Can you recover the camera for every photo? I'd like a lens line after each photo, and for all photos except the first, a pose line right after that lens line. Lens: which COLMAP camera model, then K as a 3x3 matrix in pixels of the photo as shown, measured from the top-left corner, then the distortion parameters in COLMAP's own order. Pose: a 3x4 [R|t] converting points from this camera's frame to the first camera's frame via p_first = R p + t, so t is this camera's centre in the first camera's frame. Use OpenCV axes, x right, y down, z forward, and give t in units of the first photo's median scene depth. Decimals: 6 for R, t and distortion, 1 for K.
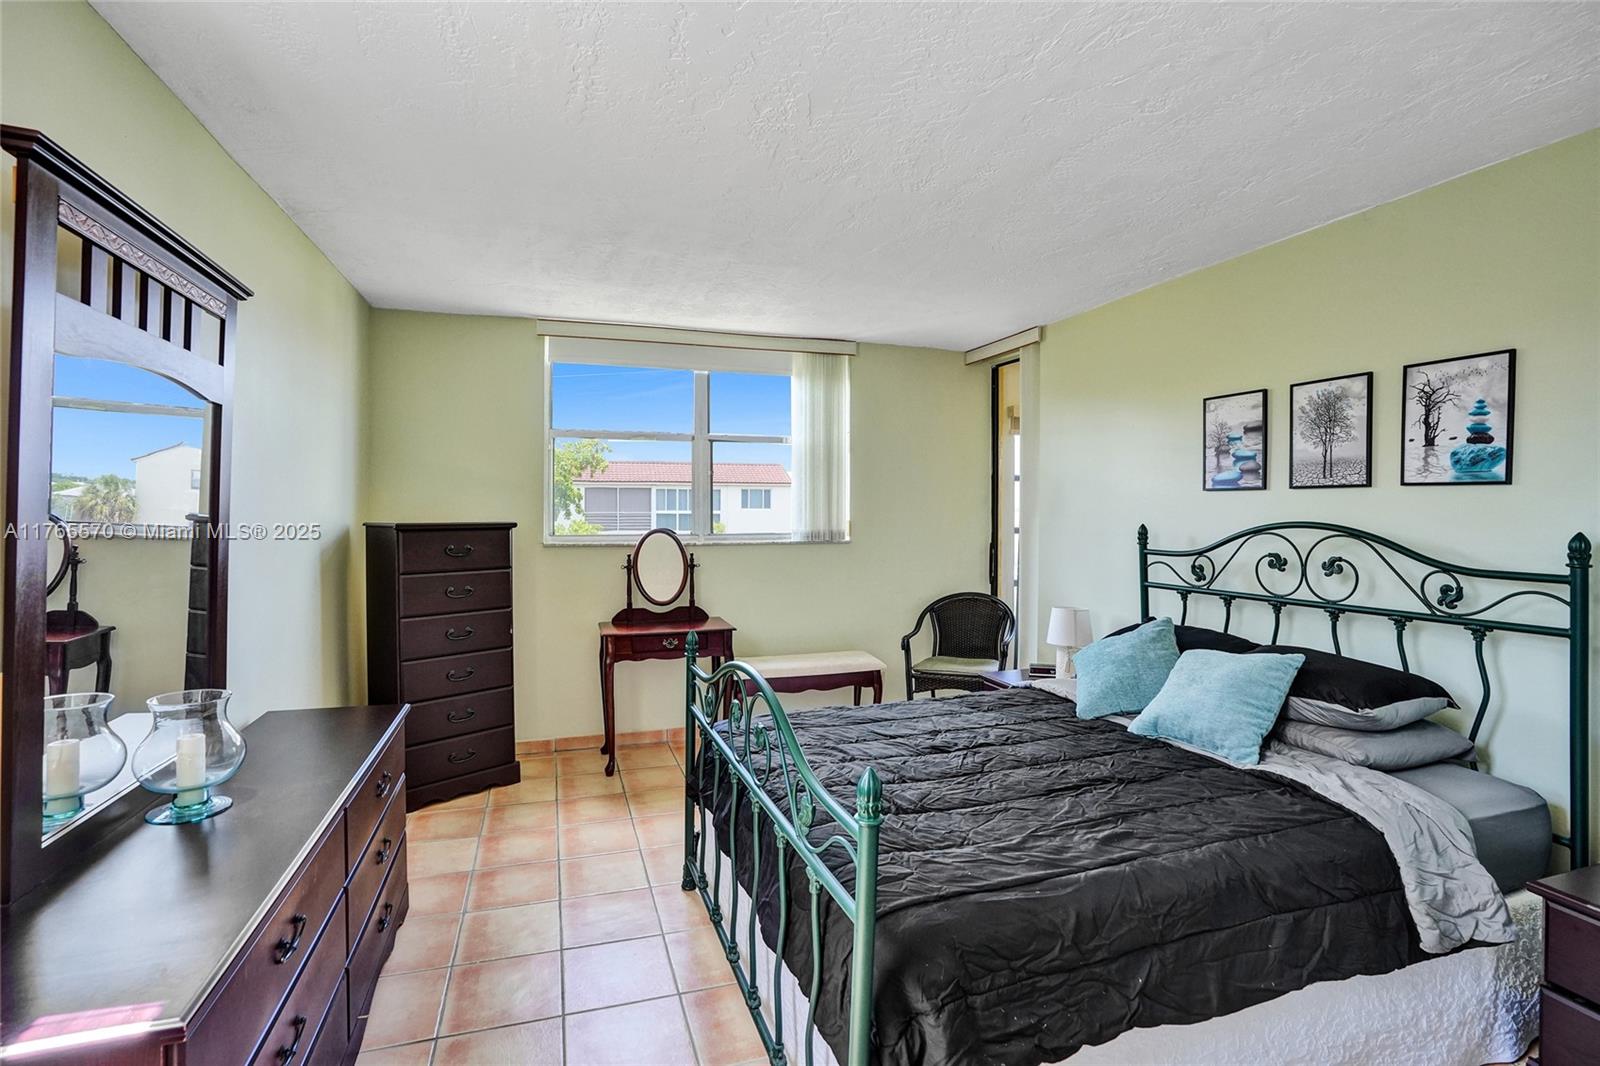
lens RADIAL K [[748.5, 0, 794.1], [0, 748.5, 529.5], [0, 0, 1]] dist [-0.069713, 0.029532]
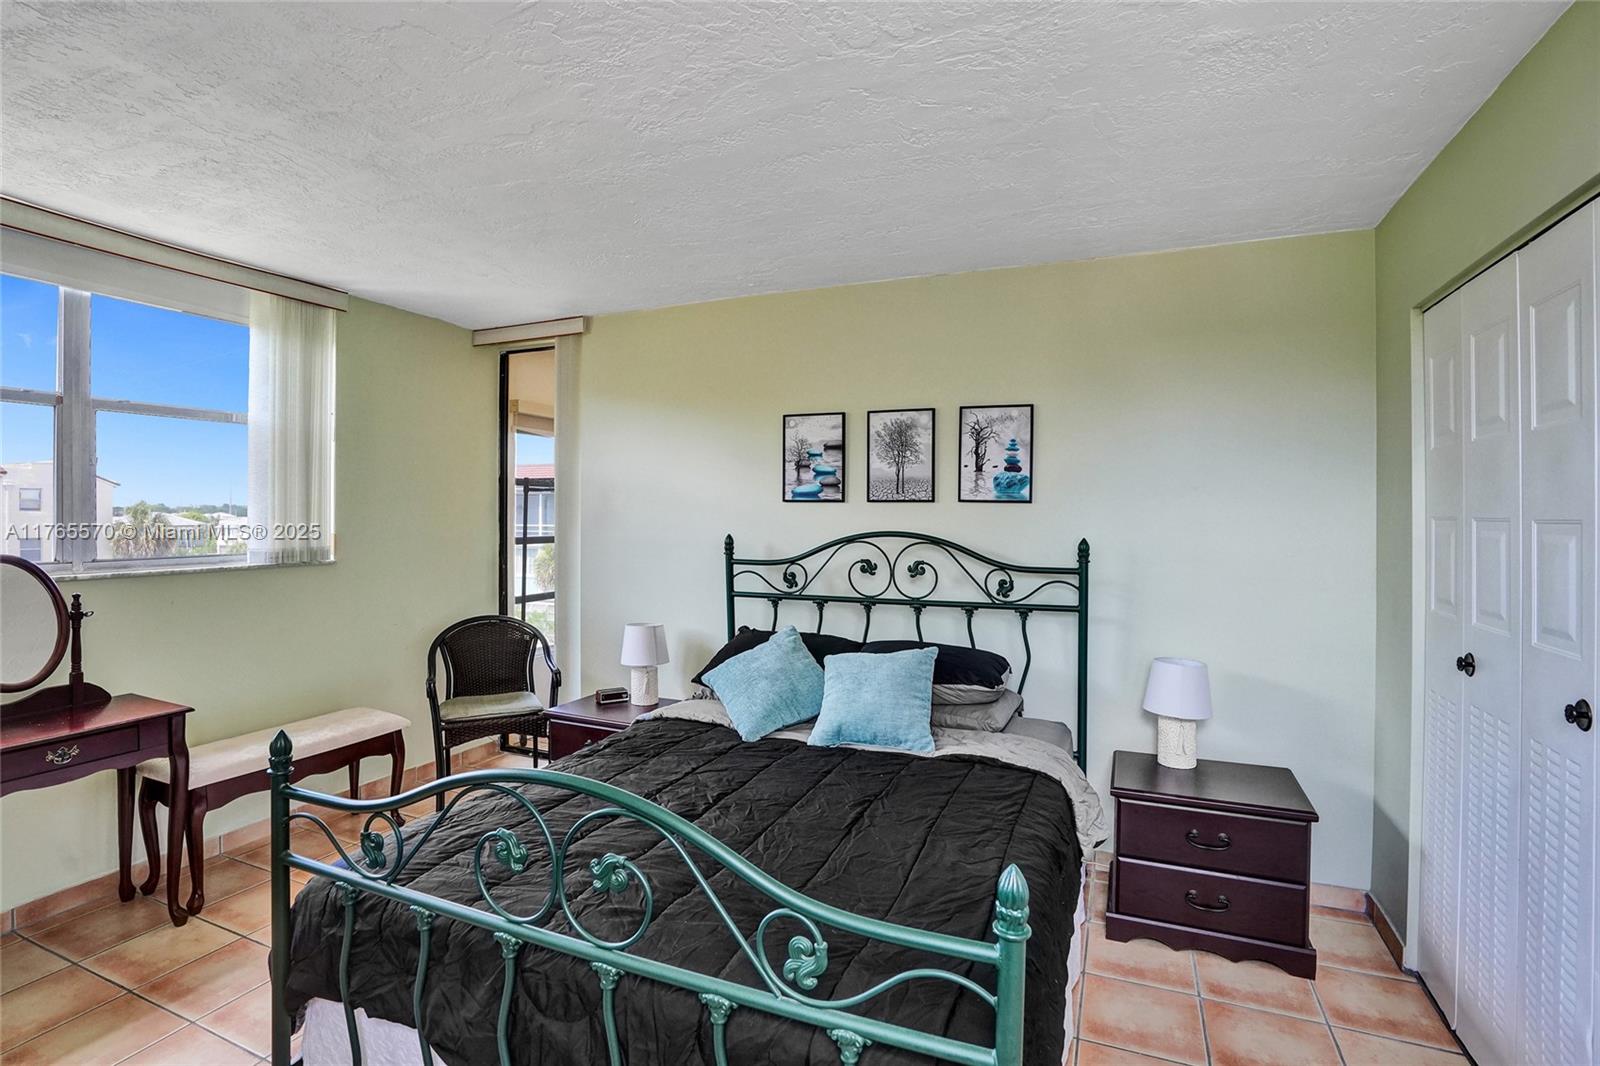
lens RADIAL K [[762.1, 0, 800.0], [0, 762.1, 533.0], [0, 0, 1]] dist [-0.078152, 0.030343]
pose [[0.666646, -0.019571, 0.745117, -0.294102], [0.016965, 0.999795, 0.011082, -0.023600], [-0.745181, 0.005253, 0.666841, 0.297521]]
